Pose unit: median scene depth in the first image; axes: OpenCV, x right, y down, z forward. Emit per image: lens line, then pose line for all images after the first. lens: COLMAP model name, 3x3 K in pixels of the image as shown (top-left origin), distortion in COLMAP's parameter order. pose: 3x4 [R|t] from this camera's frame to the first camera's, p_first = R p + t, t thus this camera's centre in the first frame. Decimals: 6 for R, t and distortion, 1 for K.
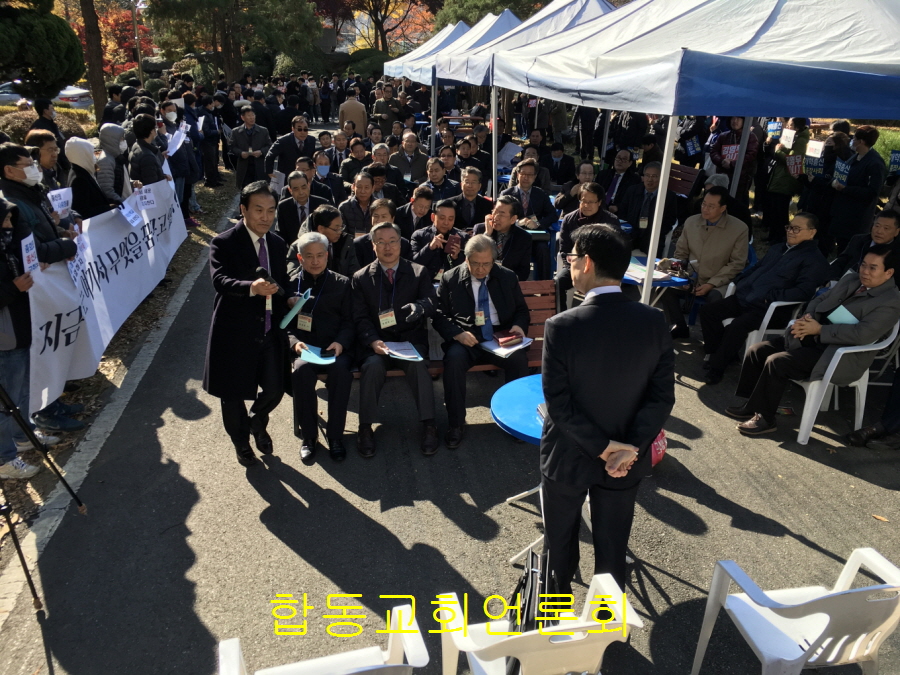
lens RADIAL K [[765.6, 0, 450.0], [0, 765.6, 337.5], [0, 0, 1]] dist [0.074653, -0.110637]
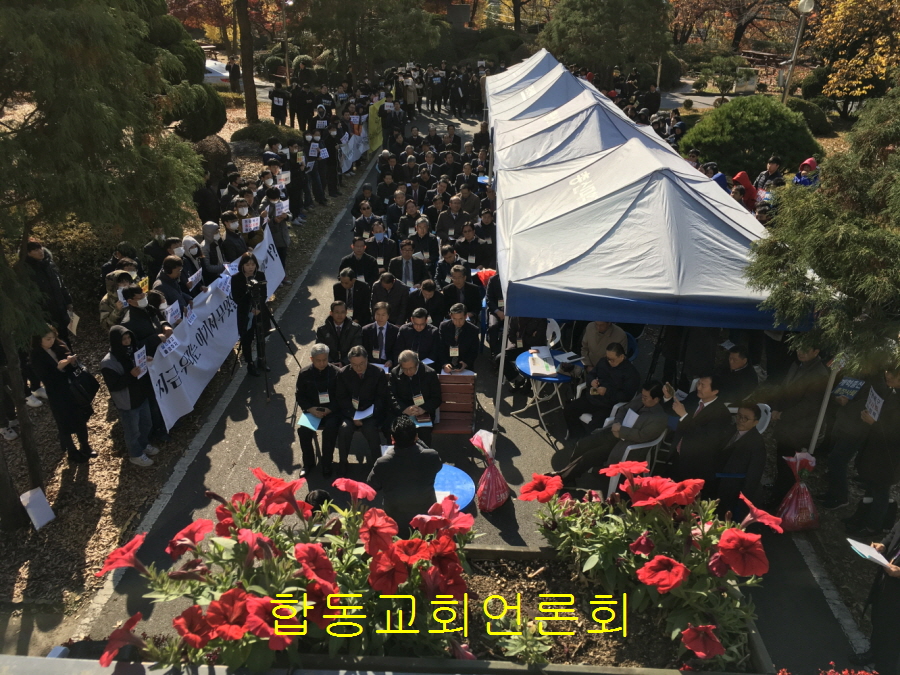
lens RADIAL K [[744.5, 0, 467.6], [0, 744.5, 338.7], [0, 0, 1]] dist [0.094862, 0.002584]
pose [[0.984495, 0.091096, -0.149904, 0.240338], [-0.077619, 0.992595, 0.093435, -0.201827], [0.157306, -0.080351, 0.984276, -0.342878]]
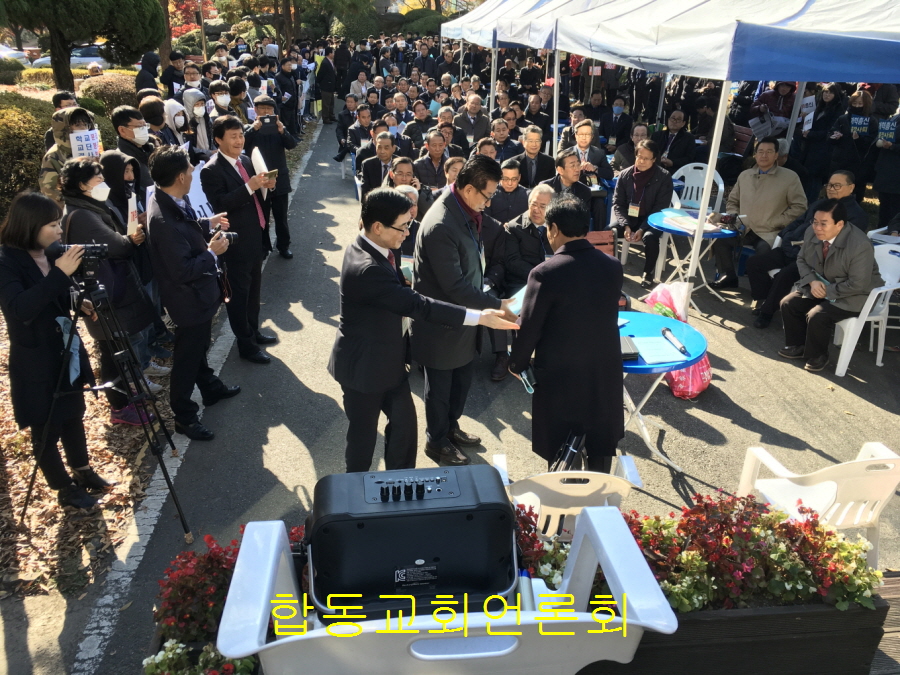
lens RADIAL K [[764.0, 0, 444.5], [0, 764.0, 338.7], [0, 0, 1]] dist [0.088672, -0.143606]
pose [[0.997772, 0.016414, -0.064659, -0.022908], [-0.013237, 0.998698, 0.049264, 0.020702], [0.065383, -0.048298, 0.996691, -0.090607]]
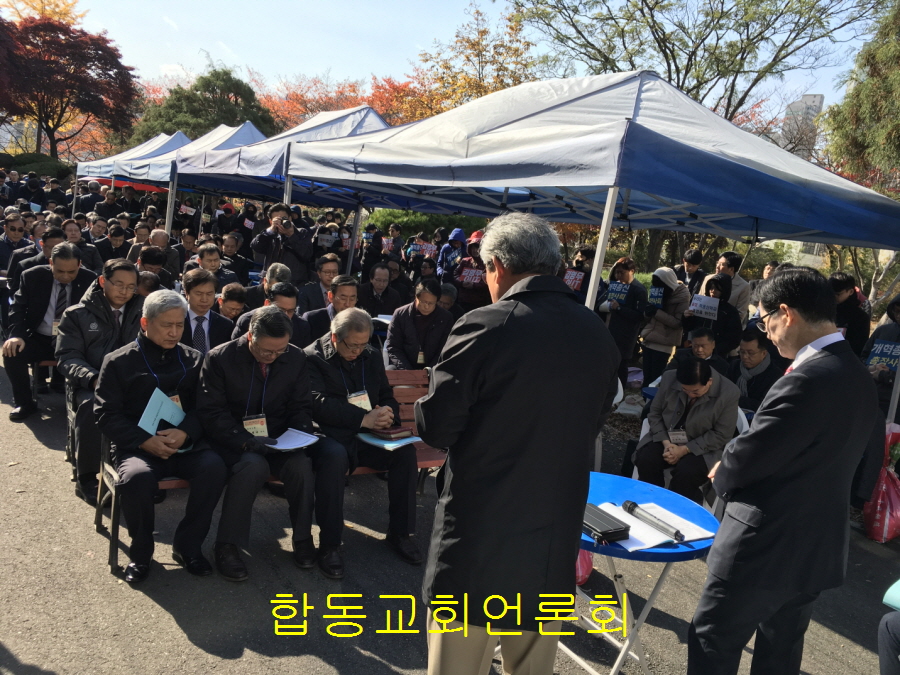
lens RADIAL K [[764.0, 0, 444.5], [0, 764.0, 338.7], [0, 0, 1]] dist [0.088672, -0.143606]
pose [[0.910748, 0.057777, 0.408901, -0.145489], [0.016848, 0.984142, -0.176583, 0.031189], [-0.412619, 0.167712, 0.895331, 0.146023]]
